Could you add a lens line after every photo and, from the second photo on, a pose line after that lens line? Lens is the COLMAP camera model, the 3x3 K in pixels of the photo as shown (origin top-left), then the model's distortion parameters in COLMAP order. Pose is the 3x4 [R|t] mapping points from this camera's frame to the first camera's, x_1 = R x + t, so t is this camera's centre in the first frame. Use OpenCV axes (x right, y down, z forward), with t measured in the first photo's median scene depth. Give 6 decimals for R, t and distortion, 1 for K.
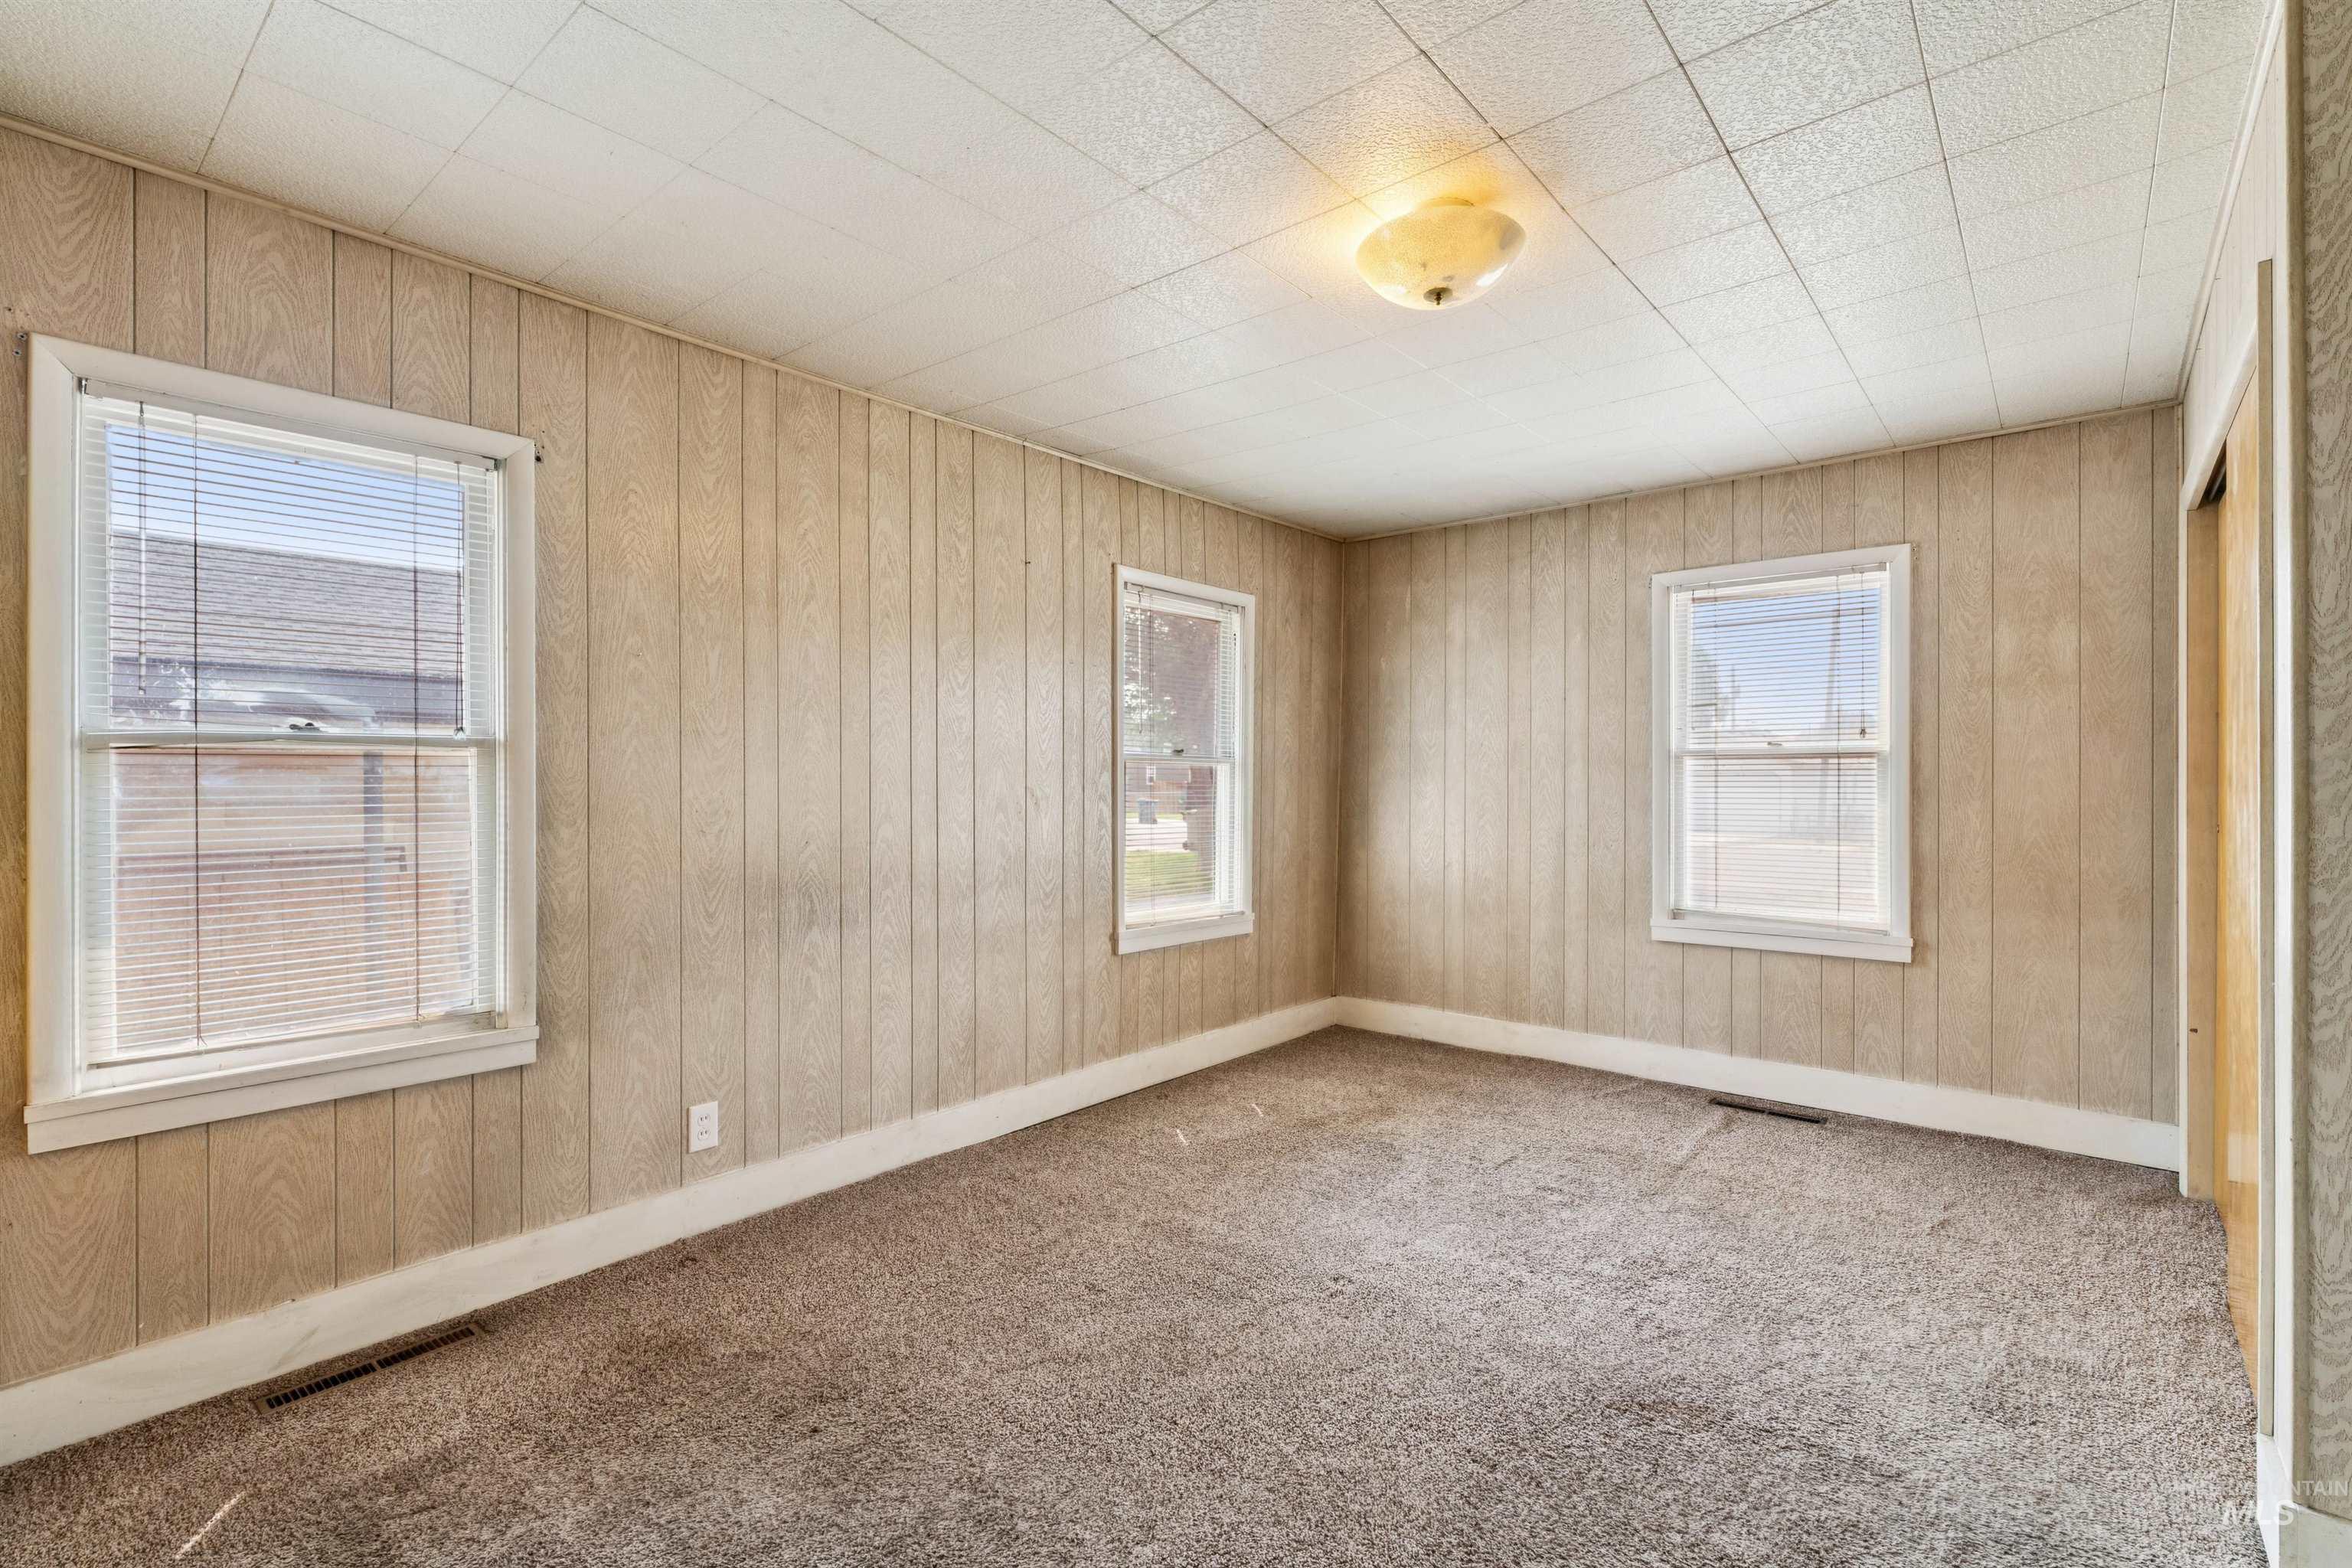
lens RADIAL K [[1050.2, 0, 1170.6], [0, 1050.2, 781.1], [0, 0, 1]] dist [-0.006201, 0.001501]
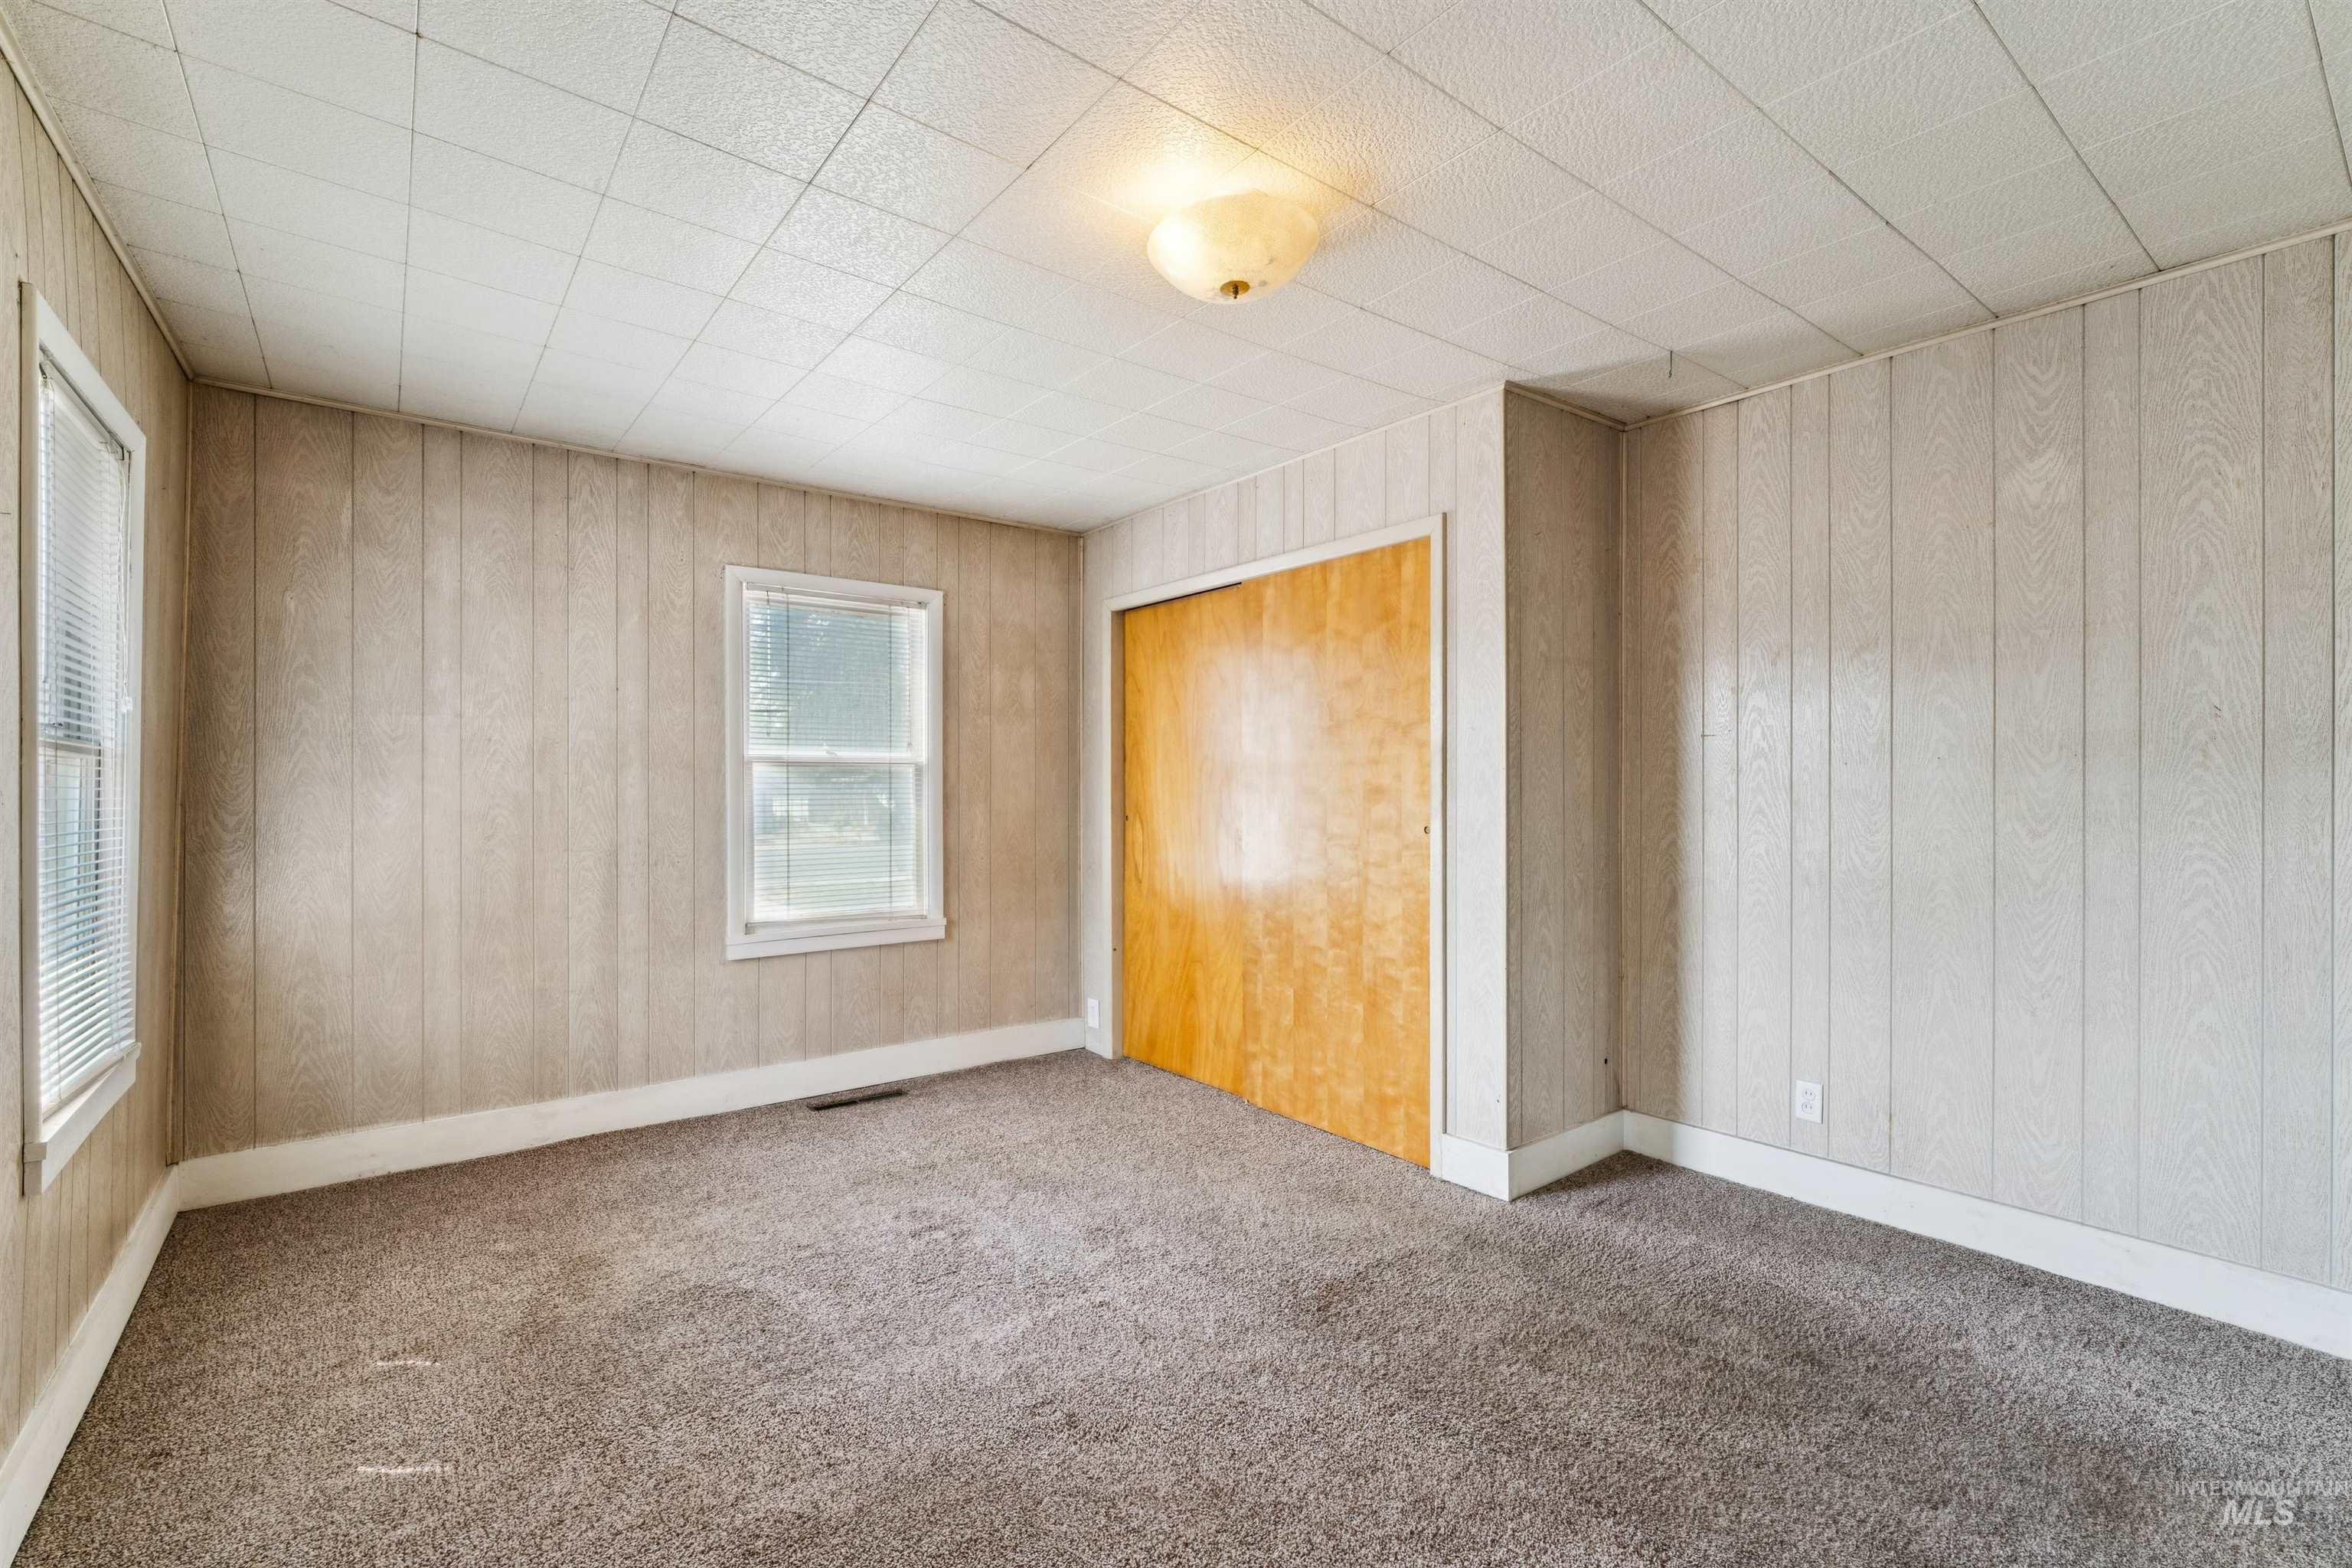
lens RADIAL K [[1025.4, 0, 1171.4], [0, 1025.4, 783.9], [0, 0, 1]] dist [-0.008489, 0.002222]
pose [[0.205978, 0.002121, 0.978554, -0.343685], [0.001340, 0.999996, -0.002449, -0.001274], [-0.978556, 0.001816, 0.205974, 0.434348]]
